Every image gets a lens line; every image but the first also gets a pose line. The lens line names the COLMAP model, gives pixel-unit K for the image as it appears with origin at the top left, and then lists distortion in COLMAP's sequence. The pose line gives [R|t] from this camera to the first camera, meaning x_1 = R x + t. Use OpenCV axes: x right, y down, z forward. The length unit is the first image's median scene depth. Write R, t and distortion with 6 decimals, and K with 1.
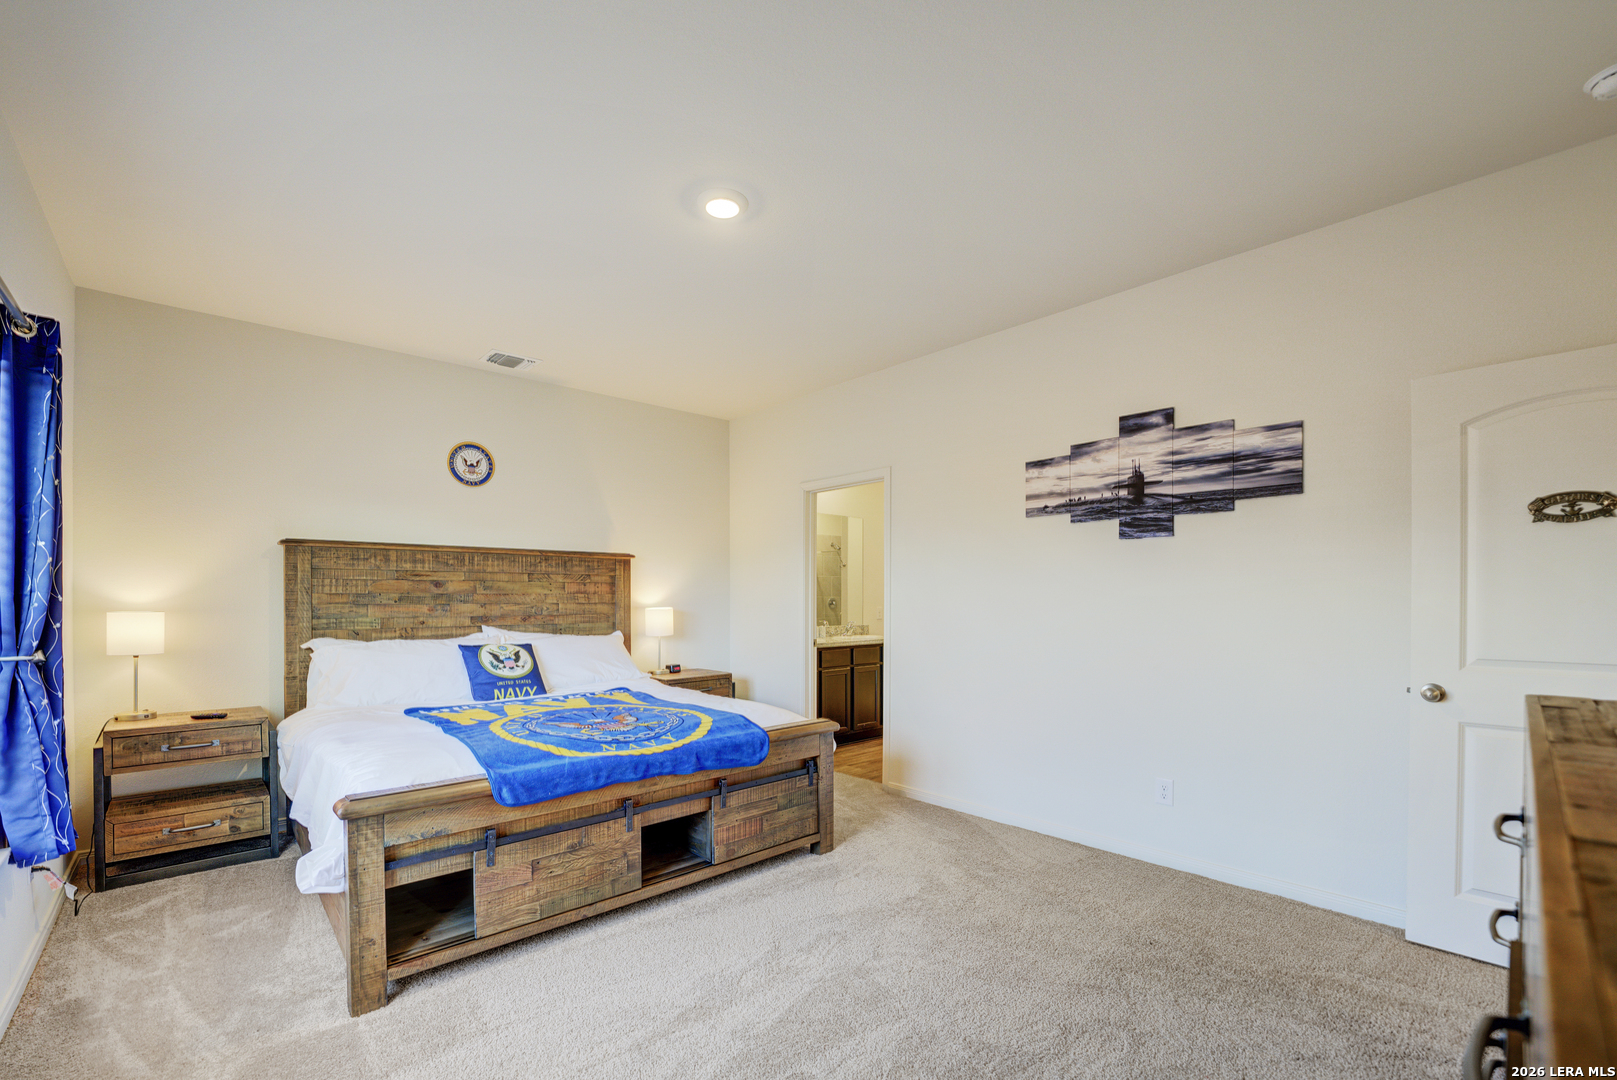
lens RADIAL K [[679.9, 0, 815.4], [0, 679.9, 615.0], [0, 0, 1]] dist [-0.018062, -0.000092]
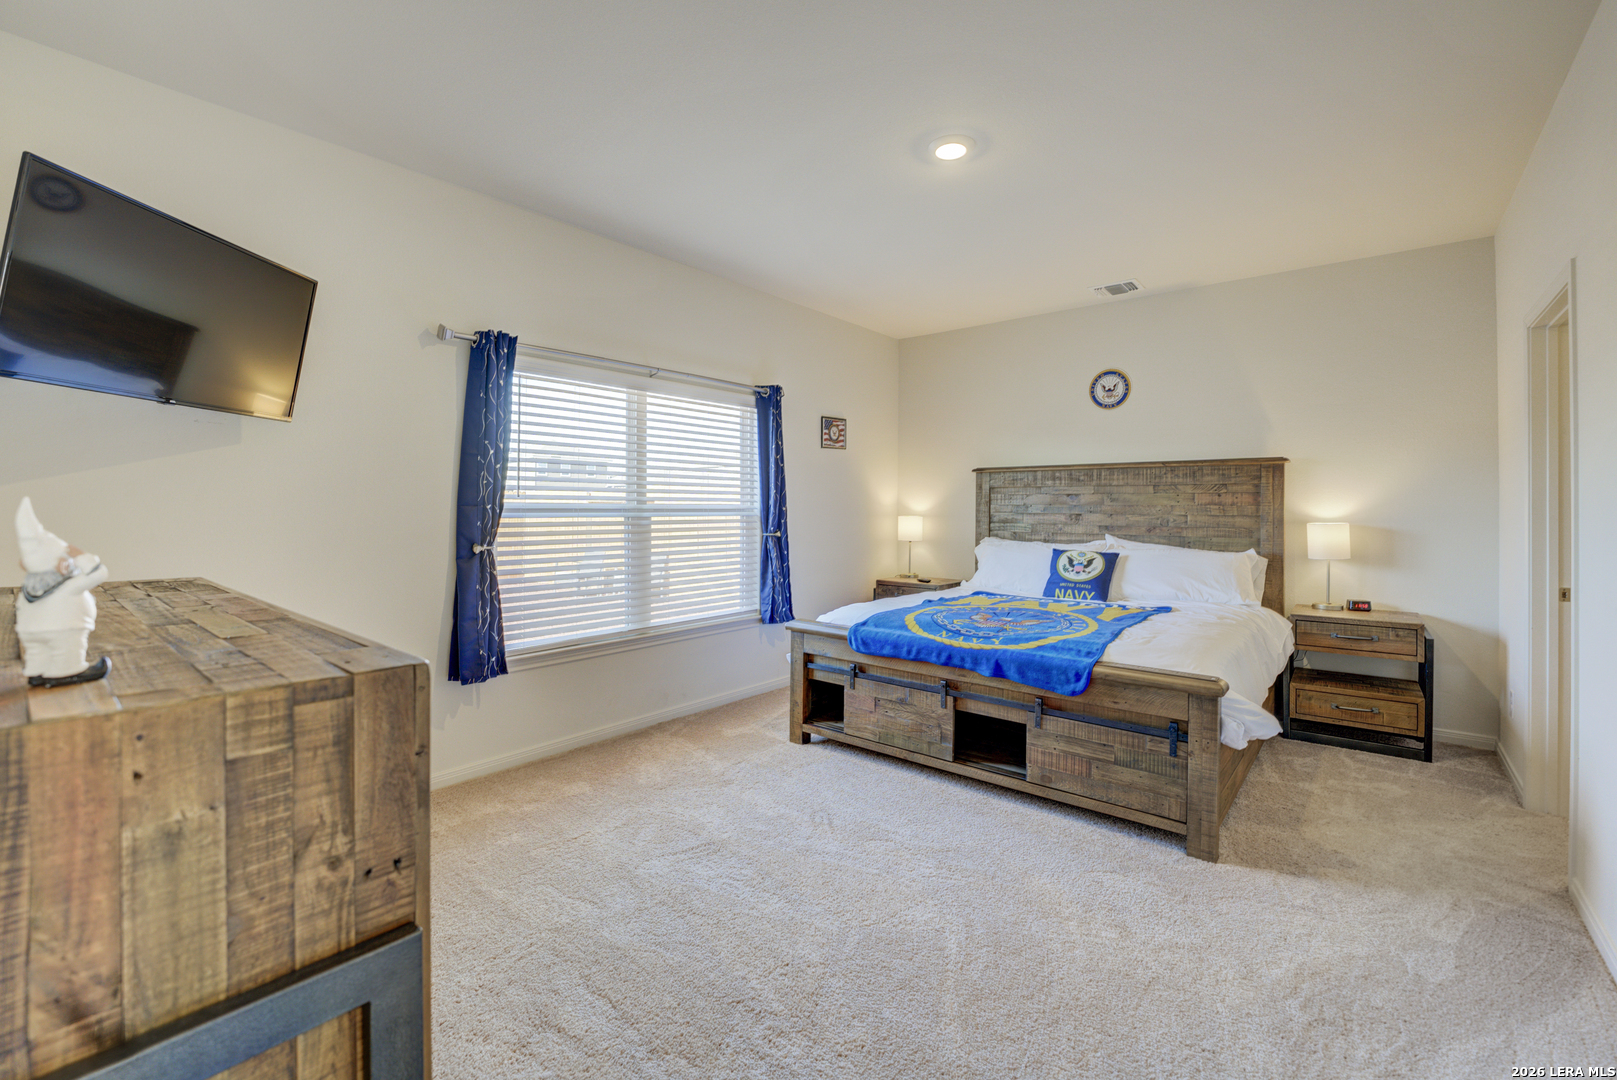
lens RADIAL K [[691.9, 0, 813.2], [0, 691.9, 489.1], [0, 0, 1]] dist [-0.001391, -0.000154]
pose [[0.143407, -0.019961, -0.989462, 0.659523], [-0.026617, 0.999357, -0.024018, -0.021136], [0.989306, 0.029781, 0.142784, 0.431954]]
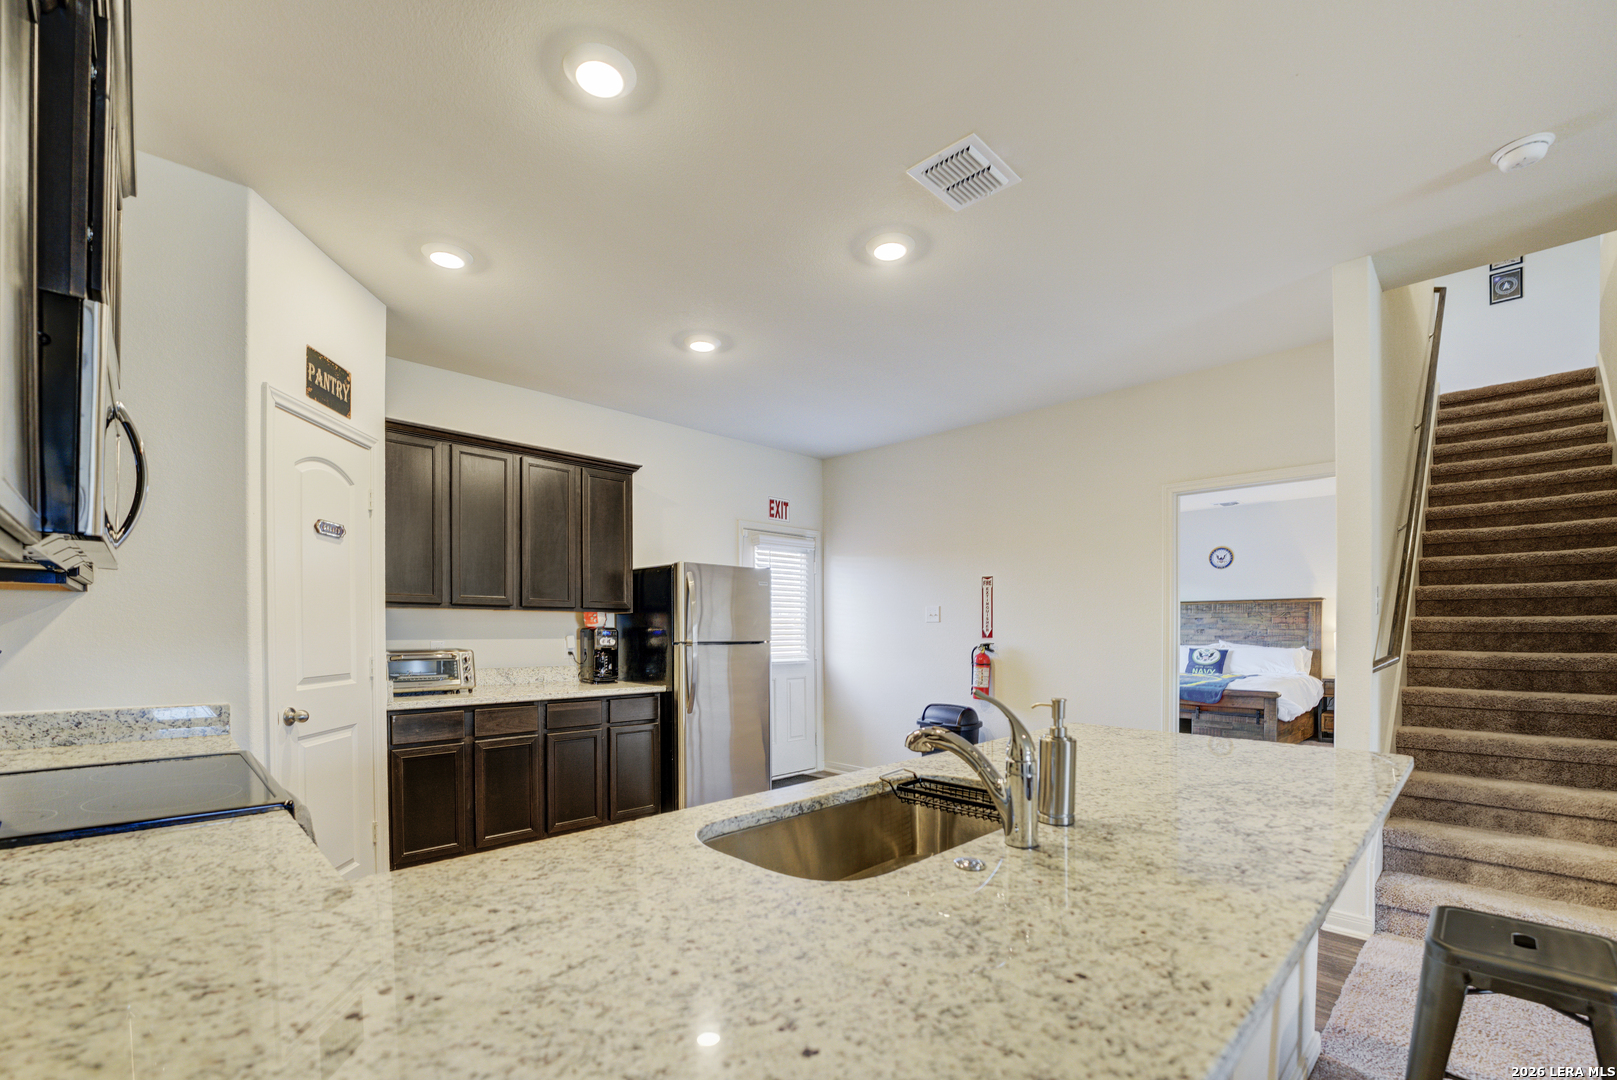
lens RADIAL K [[702.8, 0, 802.3], [0, 702.8, 624.0], [0, 0, 1]] dist [-0.001103, -0.000043]
pose [[0.042252, -0.005771, -0.999090, 1.767606], [-0.019907, 0.999780, -0.006617, 0.006629], [0.998909, 0.020168, 0.042128, -0.348923]]
